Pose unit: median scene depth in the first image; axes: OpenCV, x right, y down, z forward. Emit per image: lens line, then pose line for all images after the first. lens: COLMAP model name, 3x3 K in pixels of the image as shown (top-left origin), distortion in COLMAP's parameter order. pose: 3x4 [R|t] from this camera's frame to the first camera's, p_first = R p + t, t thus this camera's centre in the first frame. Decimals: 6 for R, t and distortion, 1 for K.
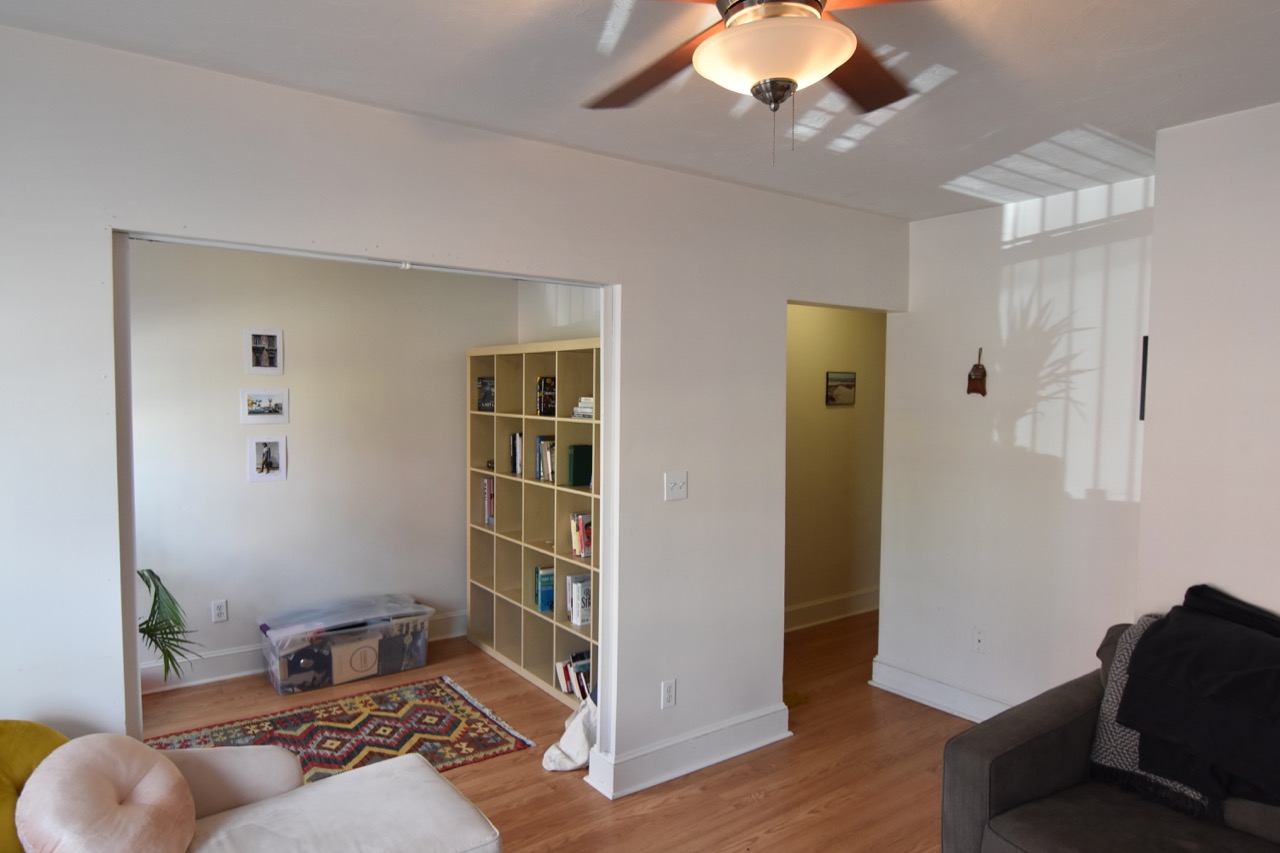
lens RADIAL K [[773.8, 0, 635.7], [0, 773.8, 426.8], [0, 0, 1]] dist [-0.000750, -0.015784]
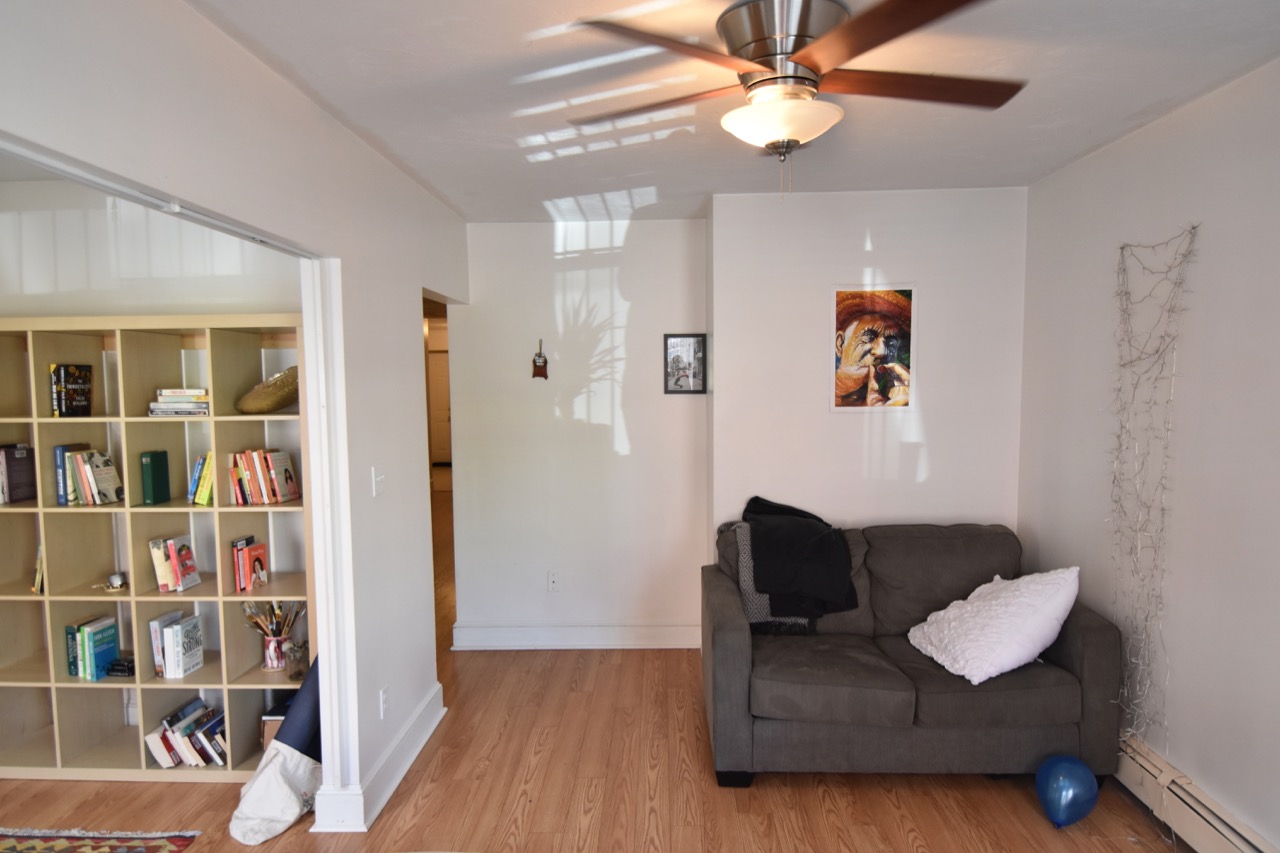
lens RADIAL K [[773.8, 0, 635.7], [0, 773.8, 426.8], [0, 0, 1]] dist [-0.000750, -0.015784]
pose [[0.609960, -0.064032, 0.789841, -0.425528], [0.052435, 0.997807, 0.040399, -0.007631], [-0.790696, 0.016773, 0.611980, 0.155862]]
